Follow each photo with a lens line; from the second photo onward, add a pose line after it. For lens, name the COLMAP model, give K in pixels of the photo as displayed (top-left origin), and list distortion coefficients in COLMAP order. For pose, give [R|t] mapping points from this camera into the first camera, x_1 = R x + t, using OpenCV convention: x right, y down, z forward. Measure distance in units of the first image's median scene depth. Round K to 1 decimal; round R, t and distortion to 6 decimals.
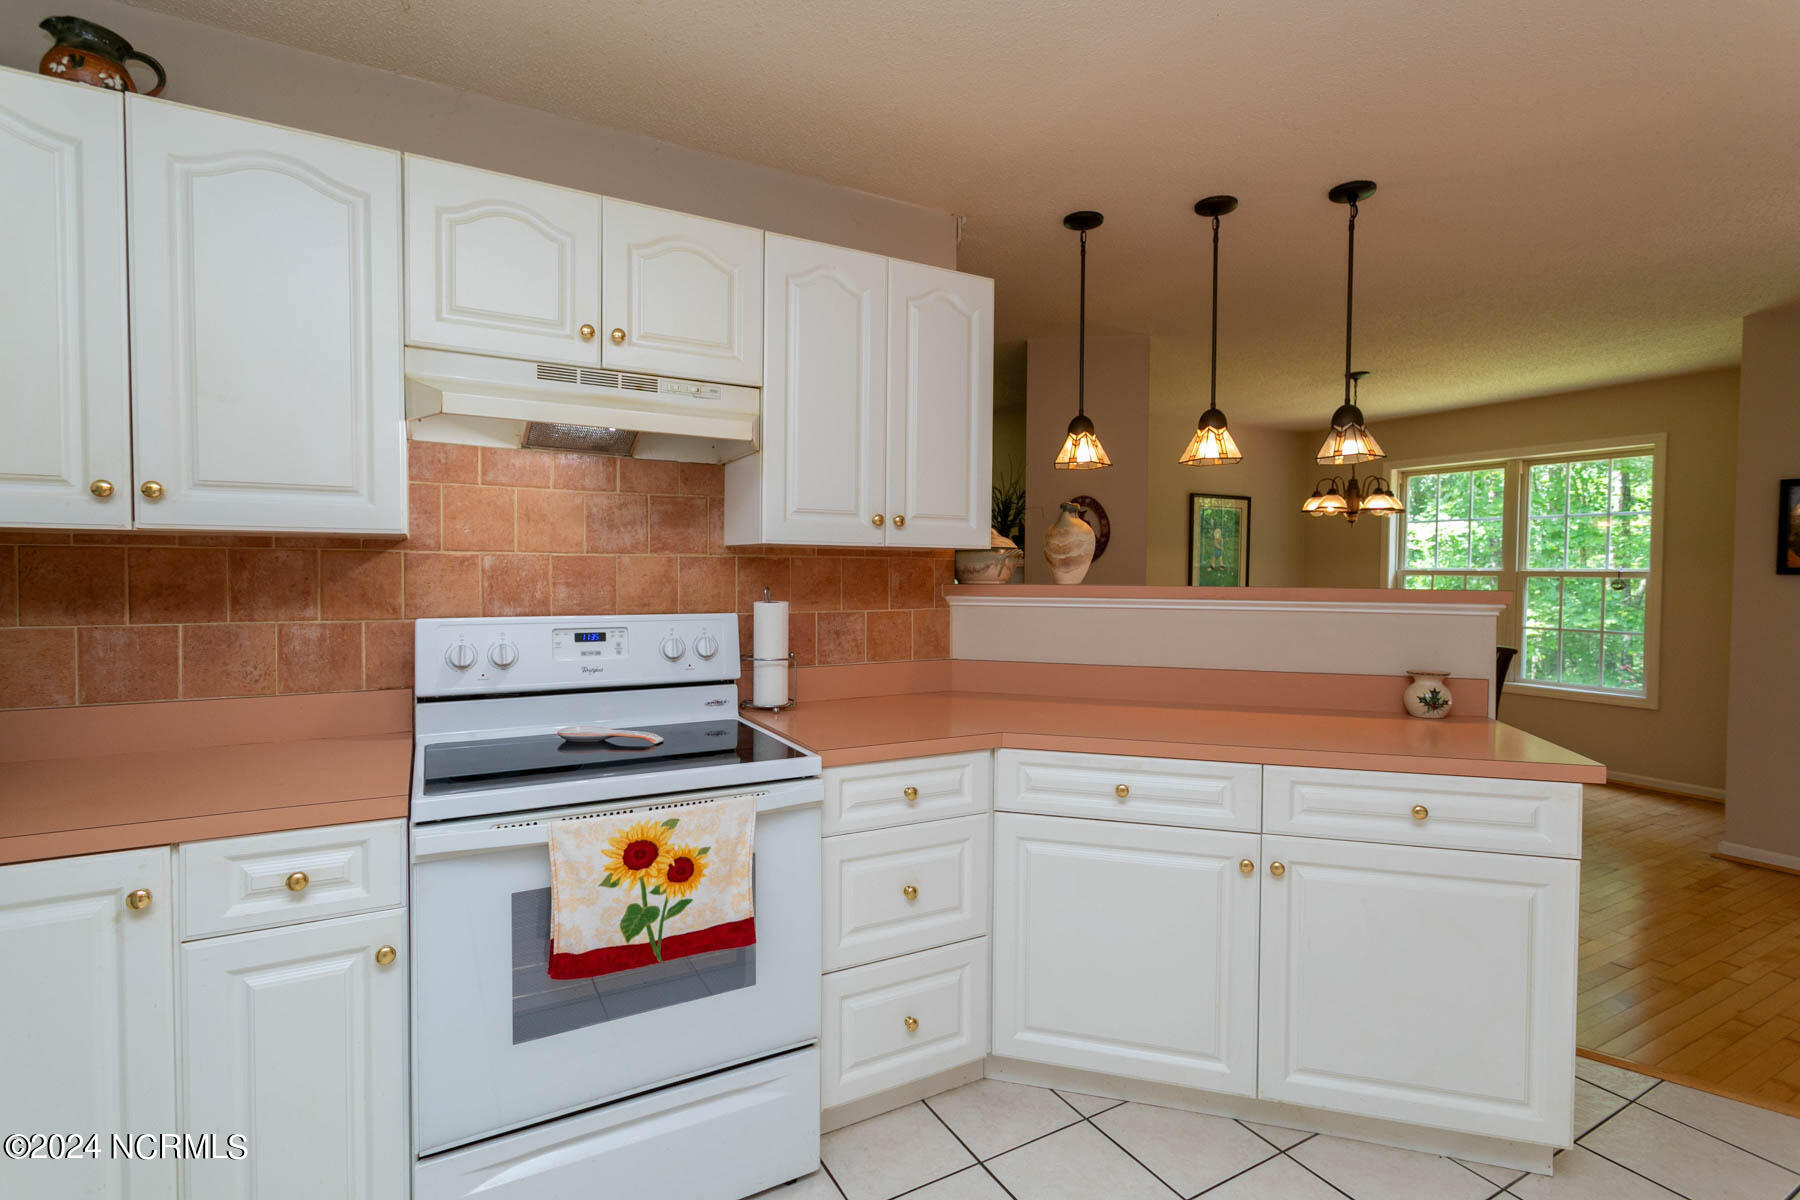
lens RADIAL K [[855.3, 0, 907.5], [0, 855.3, 593.3], [0, 0, 1]] dist [-0.001528, -0.001096]
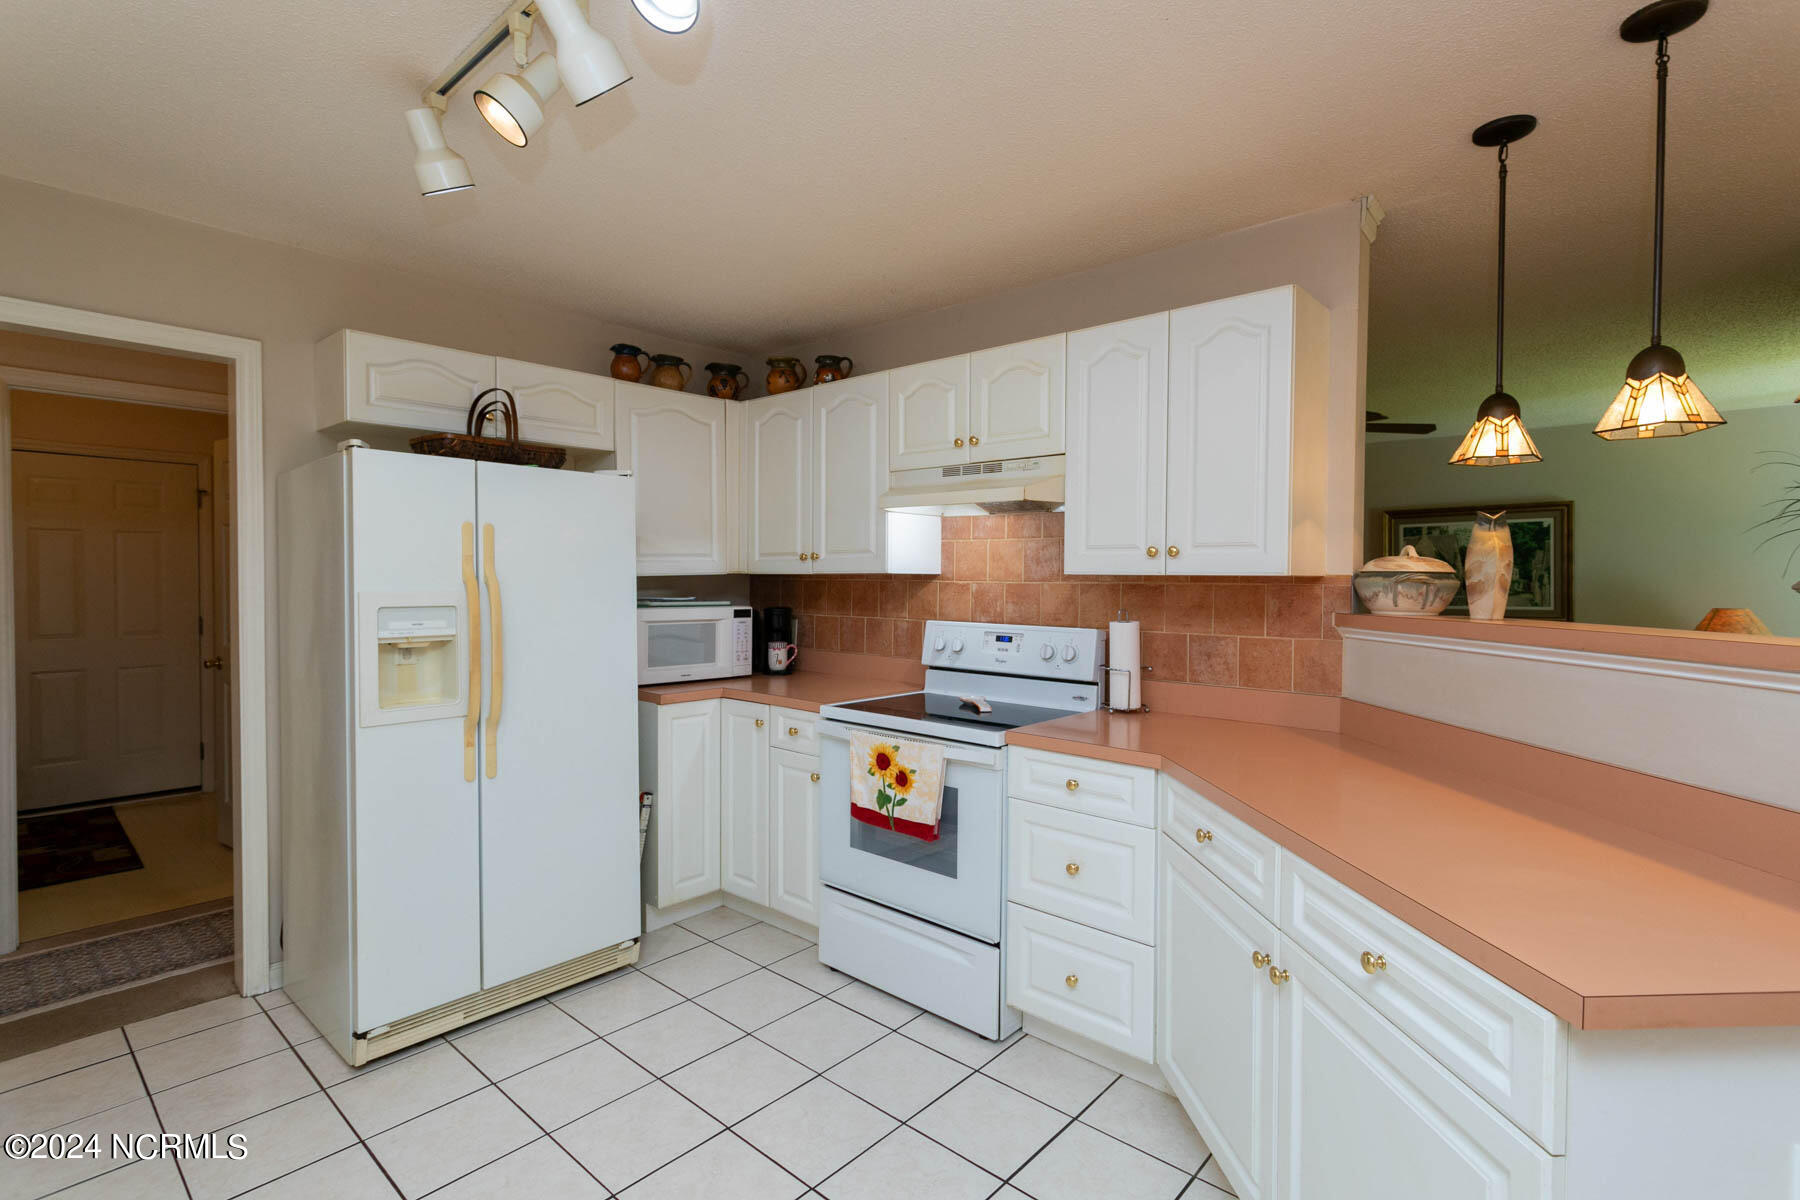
lens RADIAL K [[855.3, 0, 895.7], [0, 855.3, 594.3], [0, 0, 1]] dist [-0.001528, -0.001096]
pose [[0.313378, 0.013448, -0.949533, 0.961915], [-0.030596, 0.999524, 0.004059, -0.025664], [0.949135, 0.027780, 0.313640, 0.353268]]
